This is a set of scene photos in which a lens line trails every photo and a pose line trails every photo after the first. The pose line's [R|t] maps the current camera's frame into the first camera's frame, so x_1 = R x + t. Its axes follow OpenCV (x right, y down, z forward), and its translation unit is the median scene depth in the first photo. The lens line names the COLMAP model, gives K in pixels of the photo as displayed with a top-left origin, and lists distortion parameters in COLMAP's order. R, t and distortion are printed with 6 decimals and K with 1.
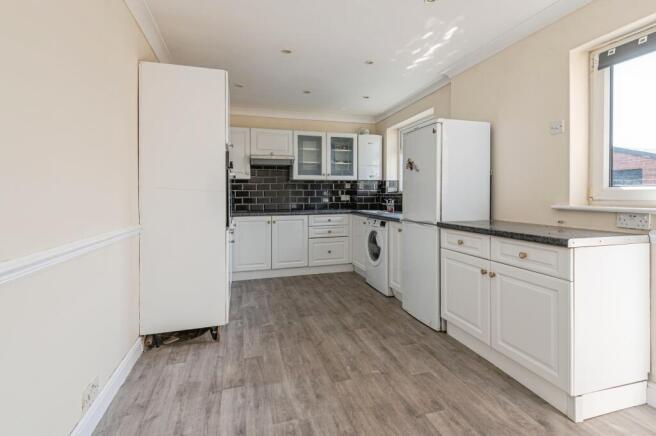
lens RADIAL K [[307.6, 0, 327.6], [0, 307.6, 194.8], [0, 0, 1]] dist [0.015846, -0.000140]
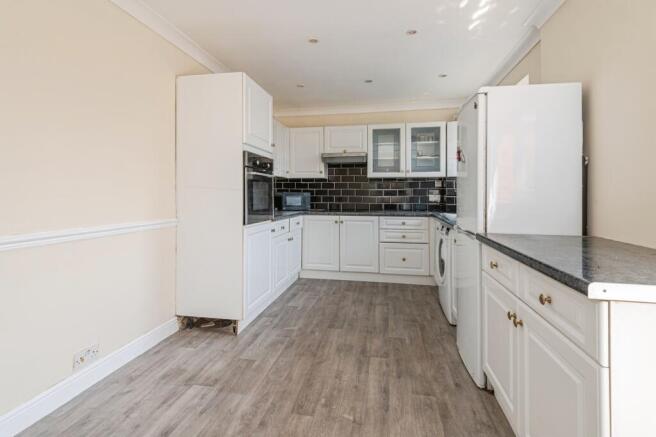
lens RADIAL K [[309.1, 0, 328.6], [0, 309.1, 190.3], [0, 0, 1]] dist [0.014187, -0.000373]
pose [[0.889730, 0.001436, -0.456484, 0.346420], [-0.007032, 0.999920, -0.010559, 0.000030], [0.456432, 0.012604, 0.889669, 0.189578]]
